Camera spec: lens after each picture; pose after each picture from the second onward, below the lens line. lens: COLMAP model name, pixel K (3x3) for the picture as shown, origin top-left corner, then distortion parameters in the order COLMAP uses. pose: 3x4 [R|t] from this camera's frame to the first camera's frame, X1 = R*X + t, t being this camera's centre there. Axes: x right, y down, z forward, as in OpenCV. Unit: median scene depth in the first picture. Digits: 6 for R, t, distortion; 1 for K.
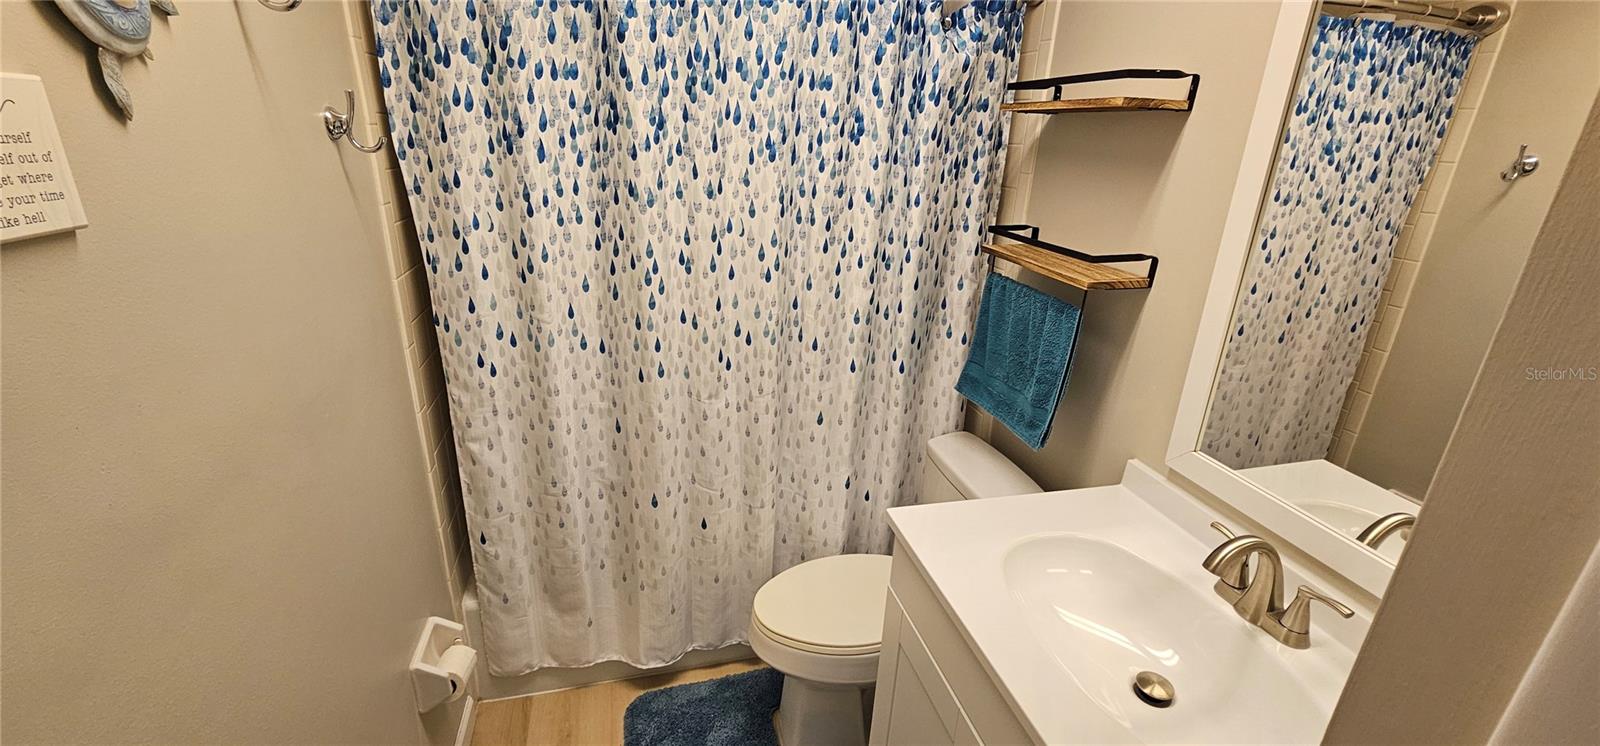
lens RADIAL K [[653.0, 0, 801.2], [0, 653.0, 374.1], [0, 0, 1]] dist [-0.000145, -0.000440]
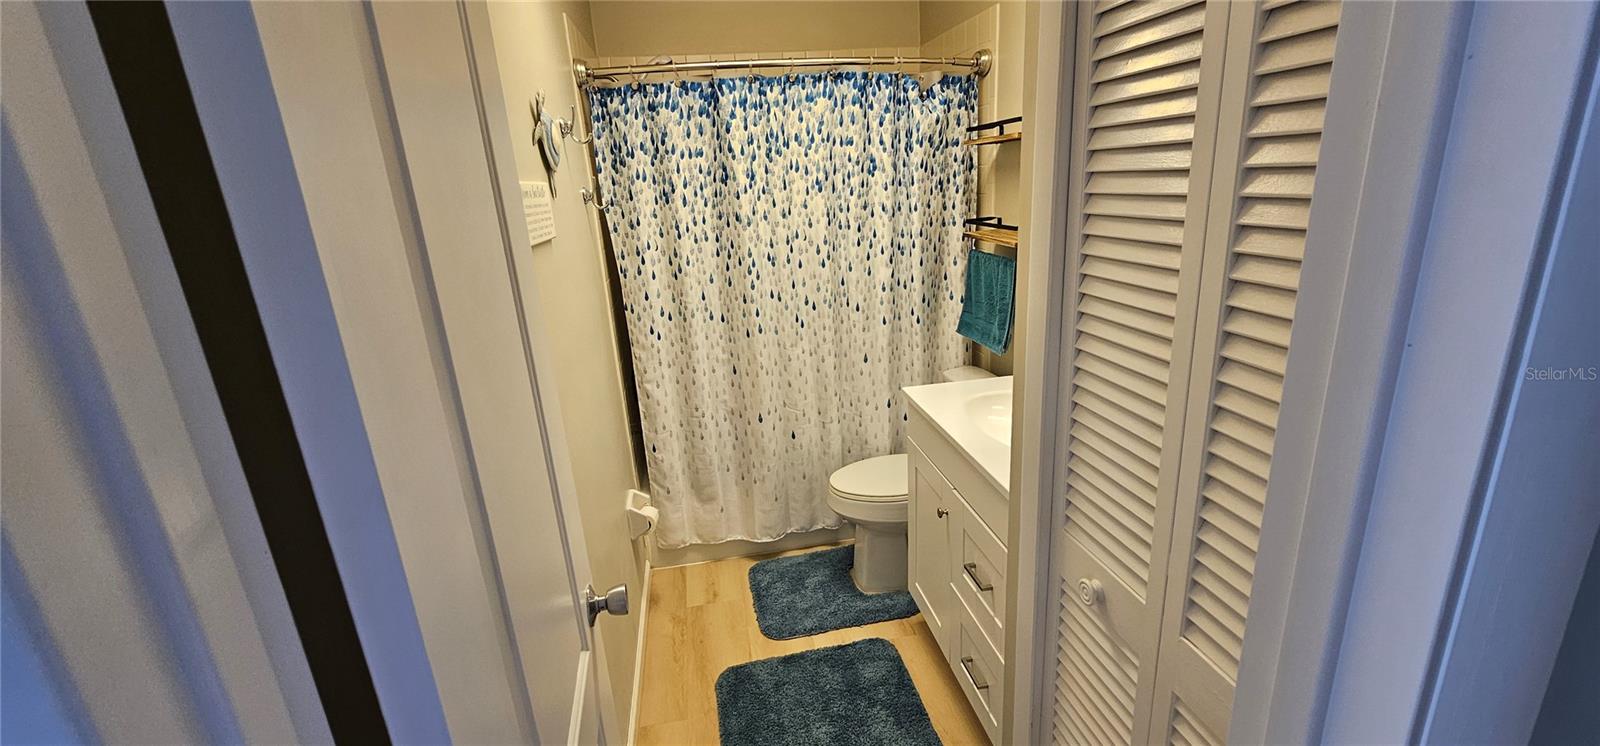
lens RADIAL K [[653.0, 0, 798.9], [0, 653.0, 371.0], [0, 0, 1]] dist [-0.000145, -0.000440]
pose [[0.990471, -0.074502, -0.115829, 0.054895], [0.066615, 0.995282, -0.070537, 0.216489], [0.120538, 0.062149, 0.990761, -0.558655]]
